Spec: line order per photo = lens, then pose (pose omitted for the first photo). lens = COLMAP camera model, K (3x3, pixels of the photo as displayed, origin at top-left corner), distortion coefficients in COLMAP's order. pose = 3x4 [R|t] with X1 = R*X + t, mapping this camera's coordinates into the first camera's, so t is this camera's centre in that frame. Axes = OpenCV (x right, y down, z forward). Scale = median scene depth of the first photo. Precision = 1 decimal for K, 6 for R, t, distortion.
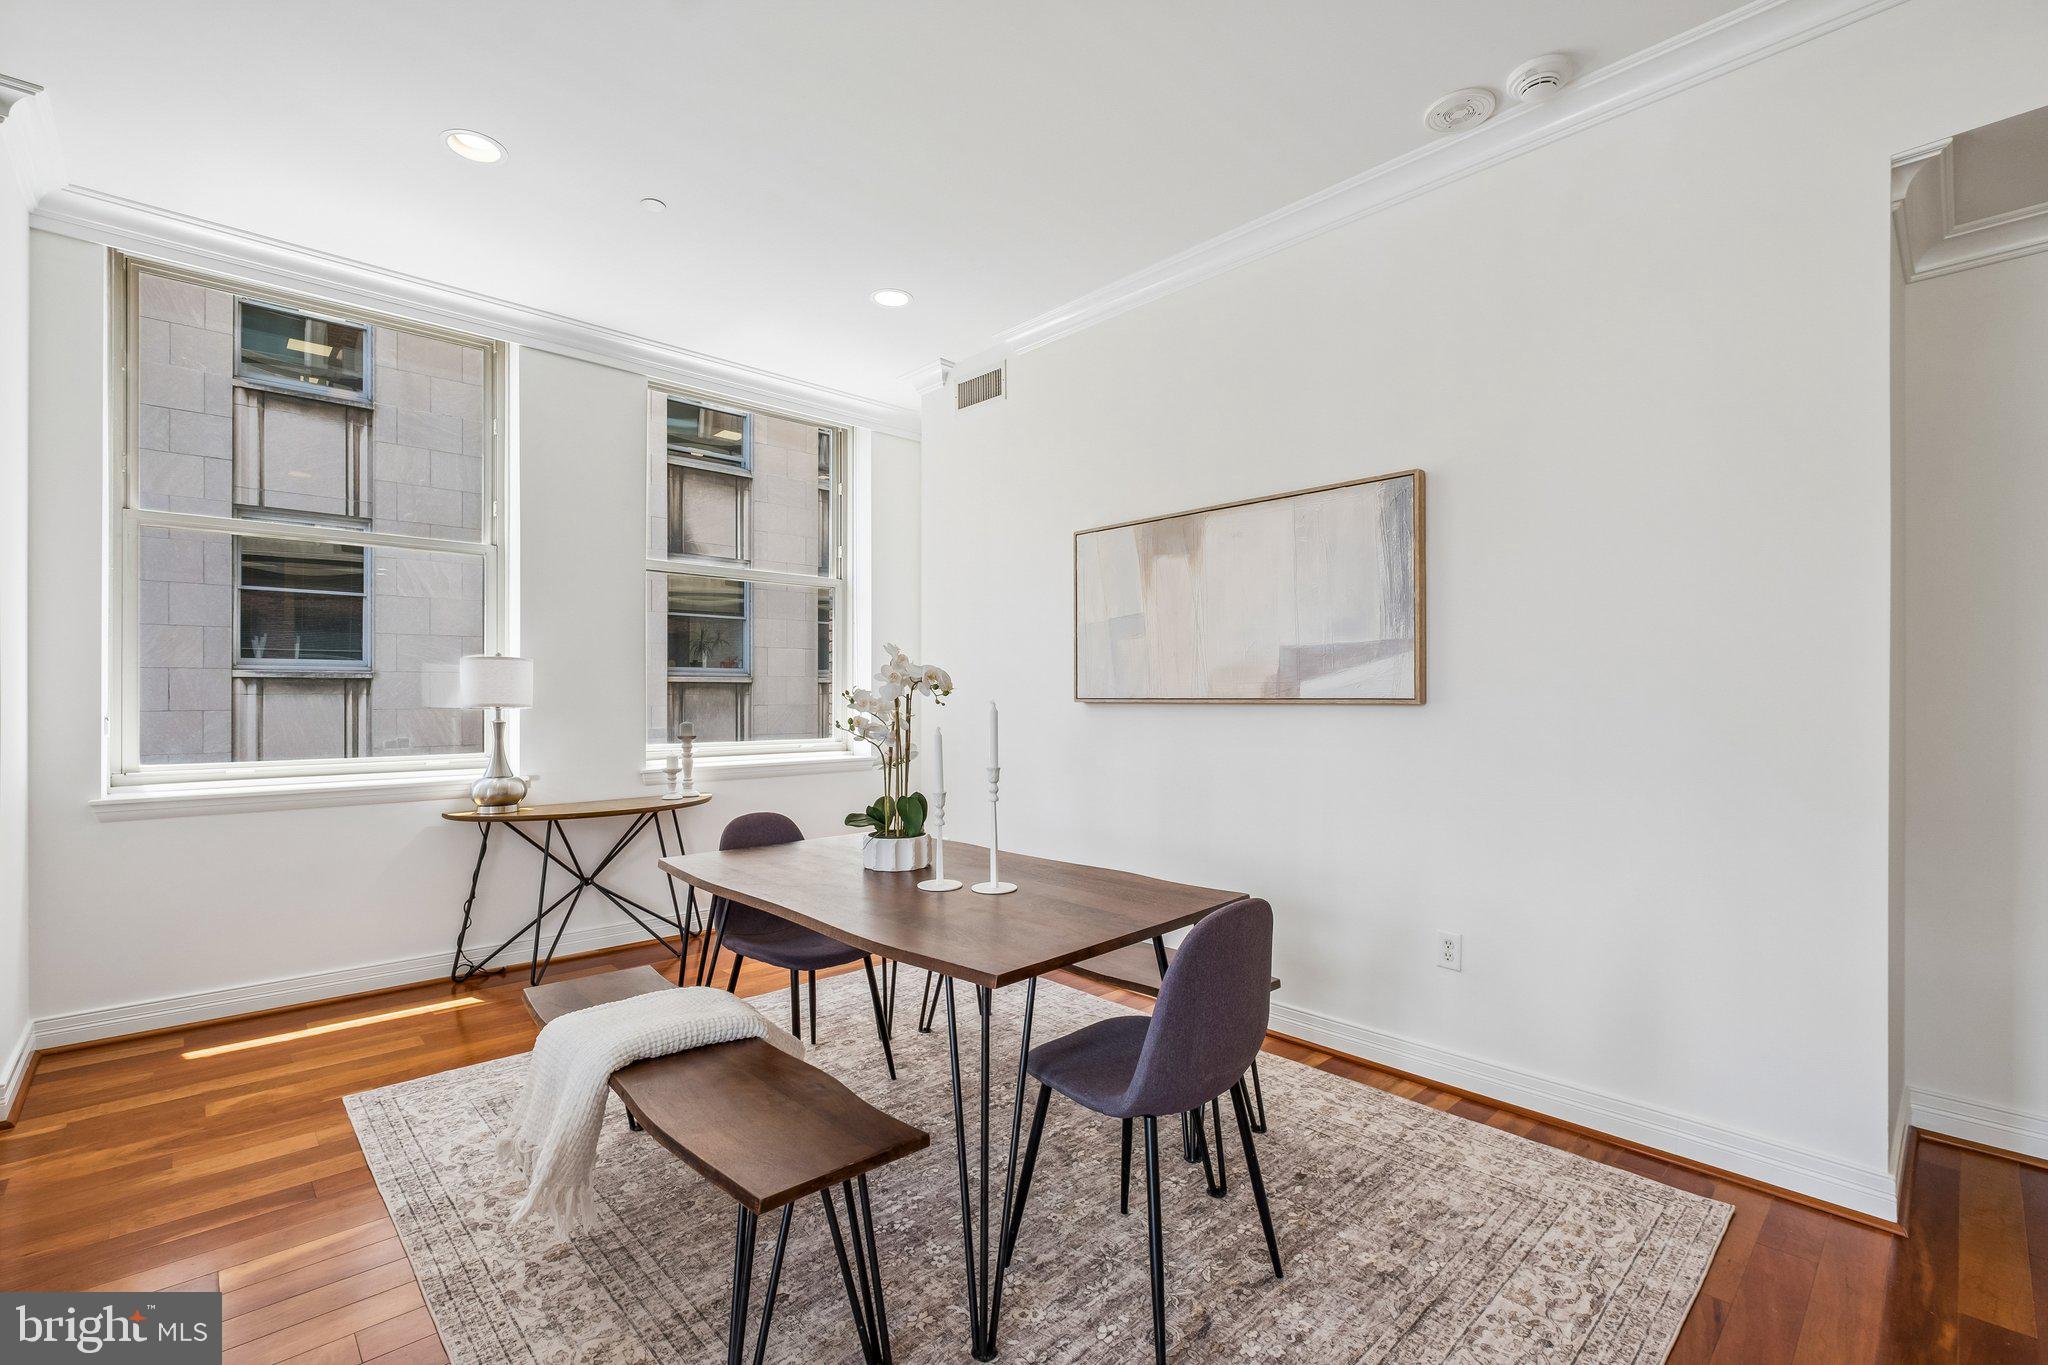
lens RADIAL K [[897.6, 0, 1007.0], [0, 897.6, 691.4], [0, 0, 1]] dist [-0.005756, 0.000456]
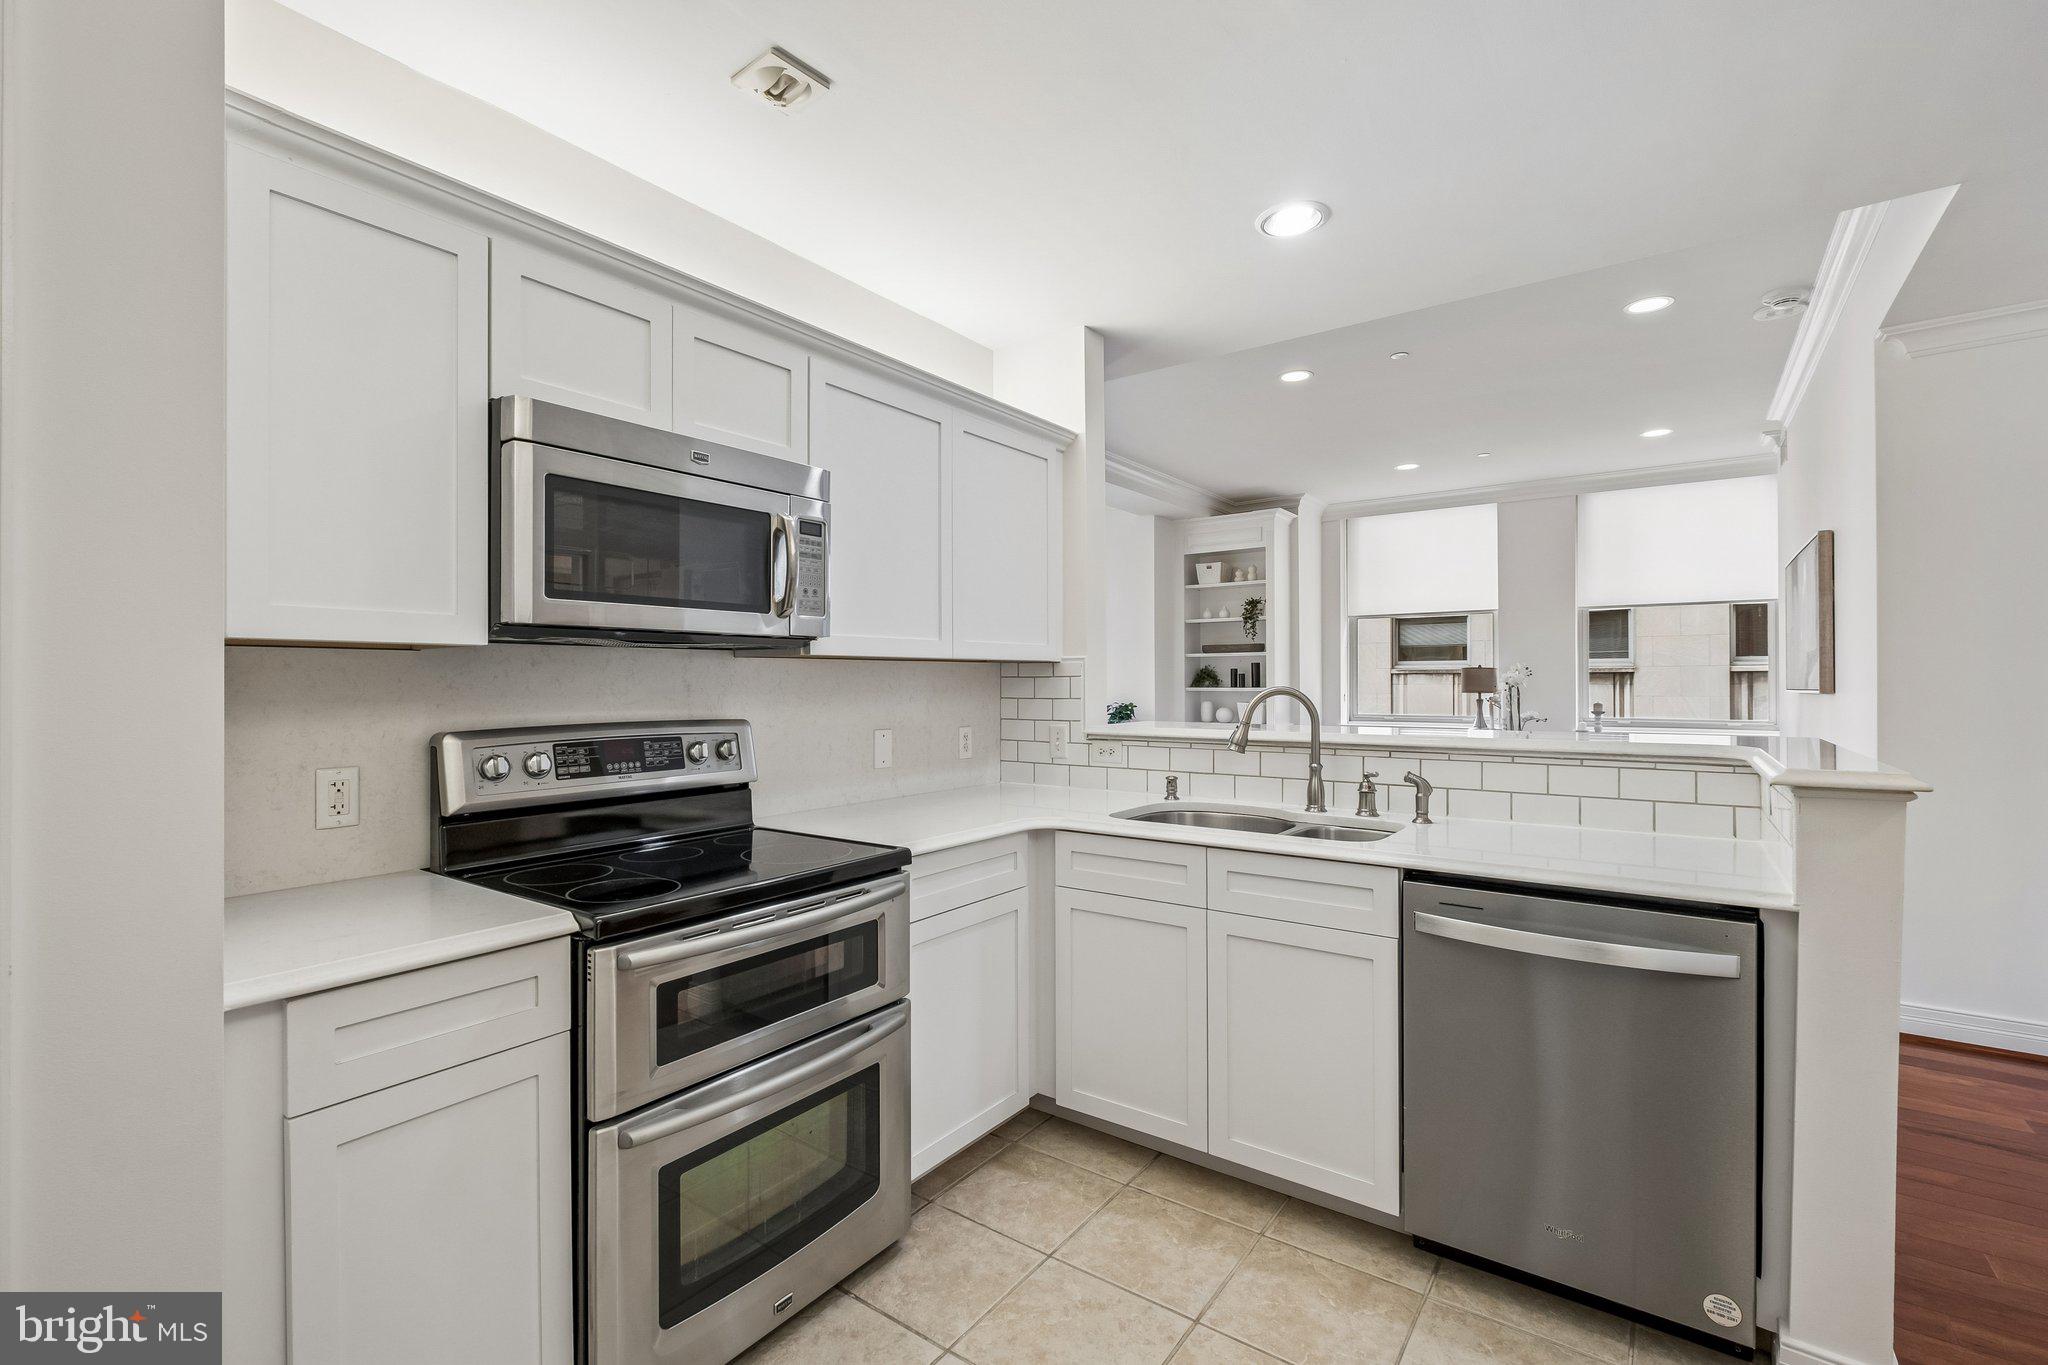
lens RADIAL K [[897.6, 0, 1006.5], [0, 897.6, 679.0], [0, 0, 1]] dist [-0.005756, 0.000456]
pose [[0.183373, -0.003830, -0.983036, 1.502353], [0.002067, 0.999992, -0.003510, -0.006514], [0.983041, -0.001388, 0.183379, -0.507807]]
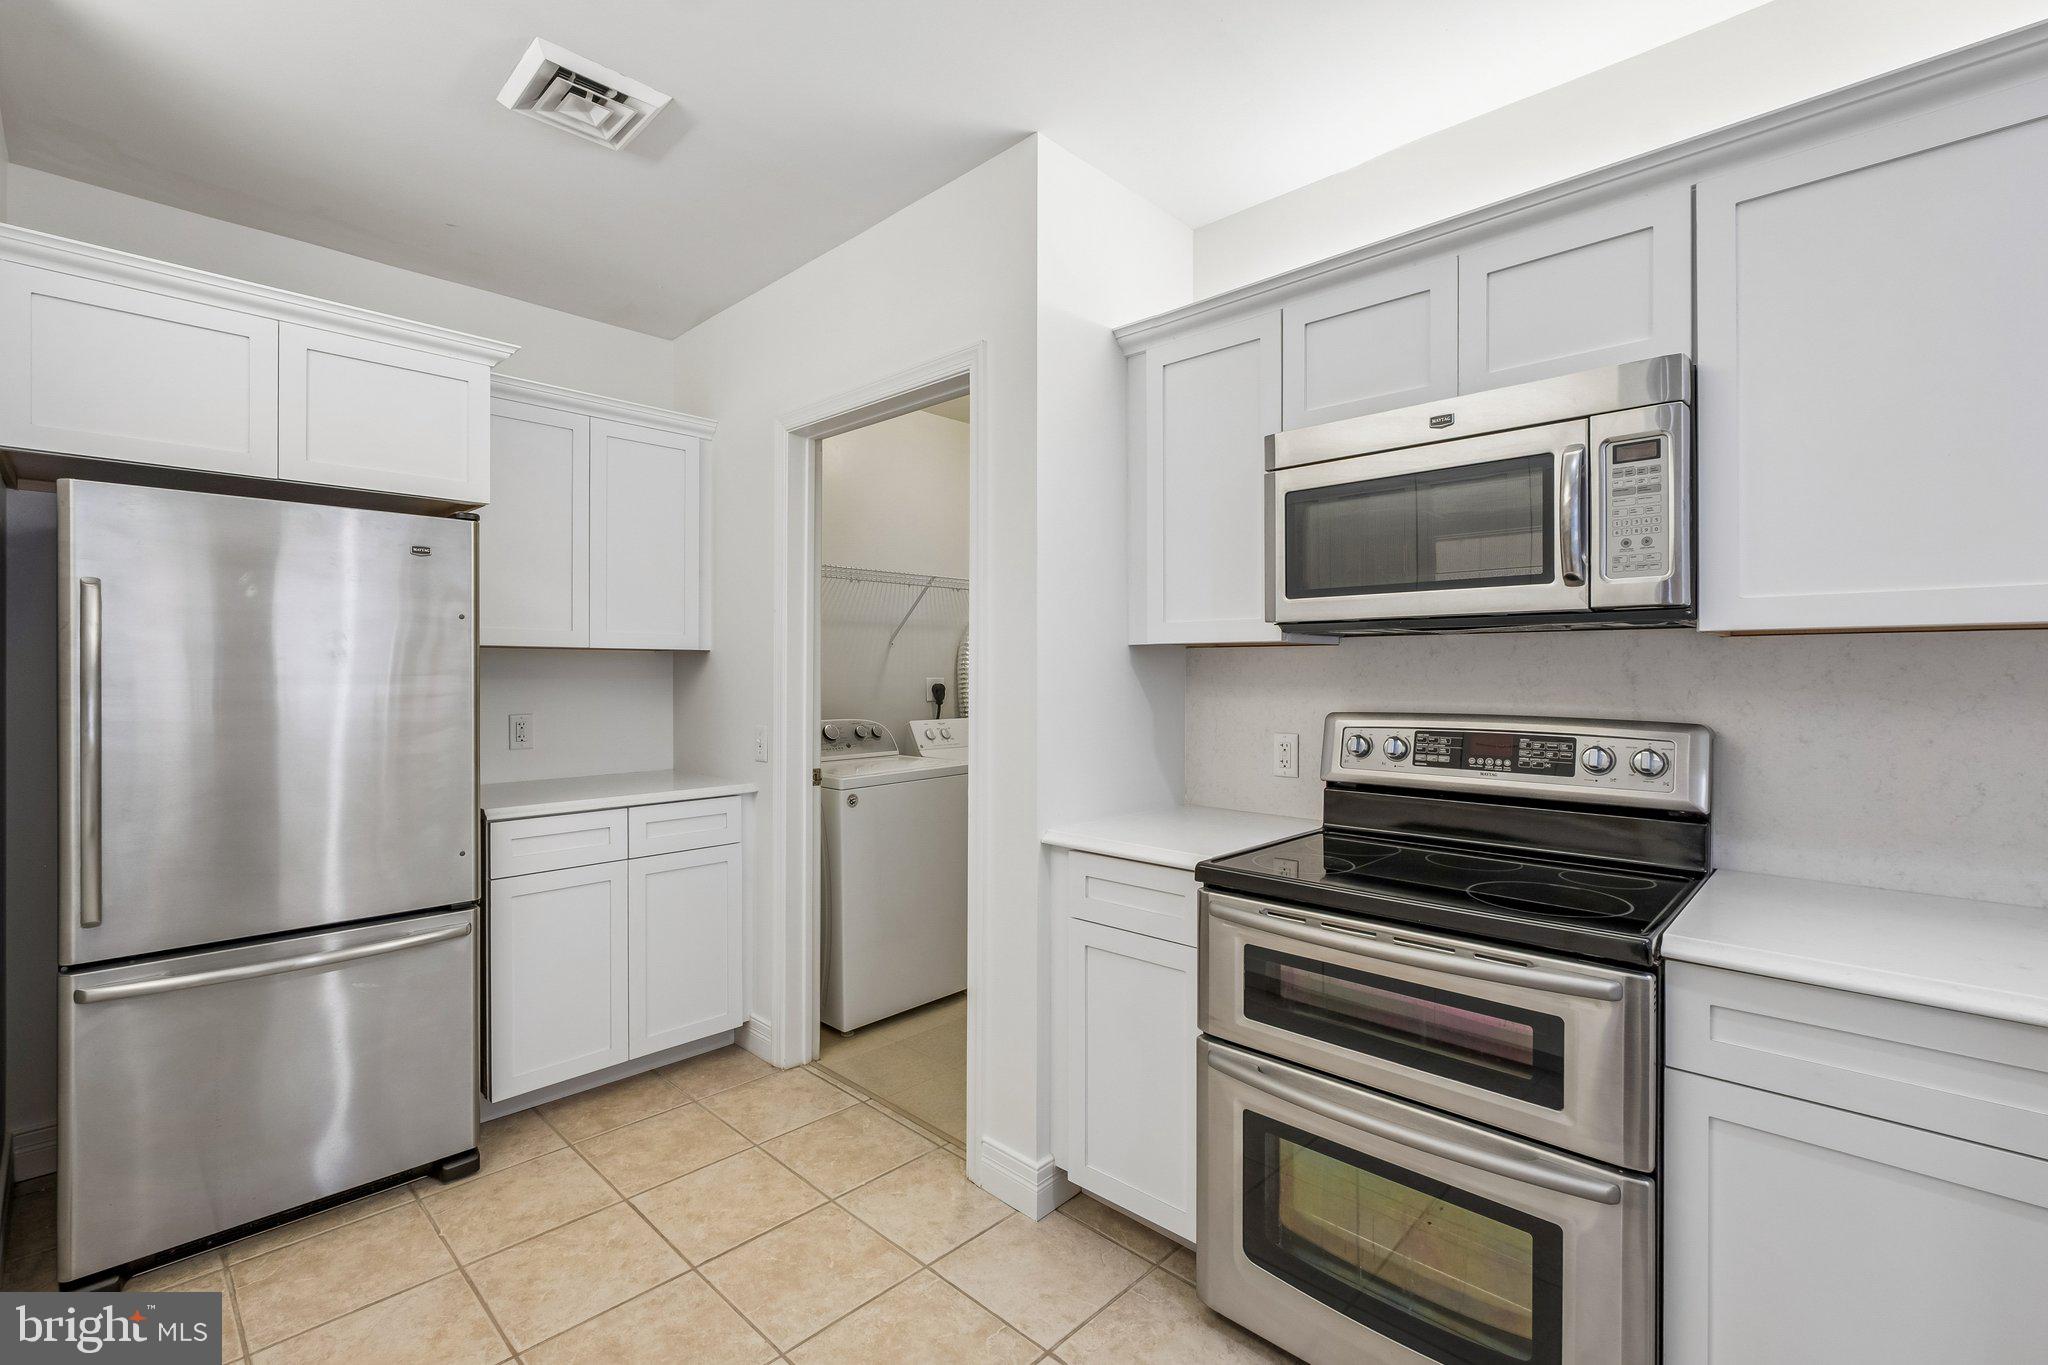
lens RADIAL K [[897.6, 0, 1015.1], [0, 897.6, 674.2], [0, 0, 1]] dist [-0.005756, 0.000456]
pose [[-0.998492, -0.003499, -0.054780, 1.160534], [-0.003672, 0.999989, 0.003055, -0.005947], [0.054768, 0.003251, -0.998494, -0.077230]]
